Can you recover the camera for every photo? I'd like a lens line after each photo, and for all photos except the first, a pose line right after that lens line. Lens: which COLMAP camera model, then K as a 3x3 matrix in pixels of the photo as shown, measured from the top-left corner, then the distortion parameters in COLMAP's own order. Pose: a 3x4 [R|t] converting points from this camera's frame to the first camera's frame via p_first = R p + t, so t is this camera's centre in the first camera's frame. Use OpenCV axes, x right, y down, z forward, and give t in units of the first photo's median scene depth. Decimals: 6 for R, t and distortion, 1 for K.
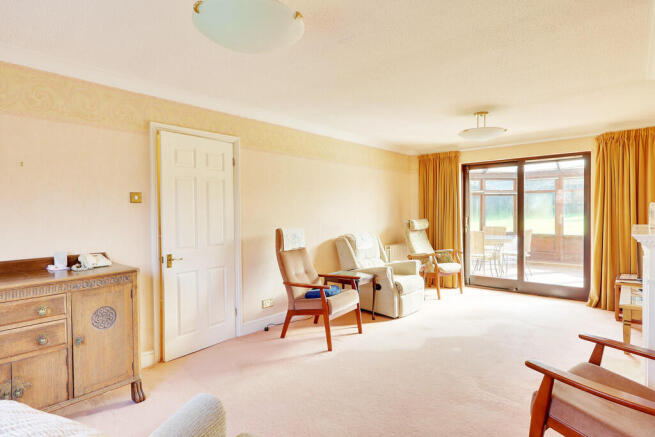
lens RADIAL K [[348.8, 0, 327.5], [0, 348.8, 218.5], [0, 0, 1]] dist [0.000406, 0.000261]
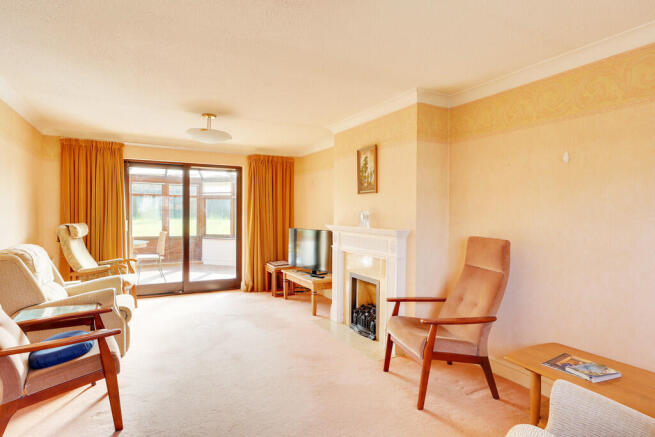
lens RADIAL K [[348.8, 0, 327.5], [0, 348.8, 218.5], [0, 0, 1]] dist [0.000406, 0.000261]
pose [[0.380321, 0.000533, 0.924854, -0.243199], [0.007578, 0.999964, -0.003692, -0.001633], [-0.924823, 0.008412, 0.380304, 0.221682]]
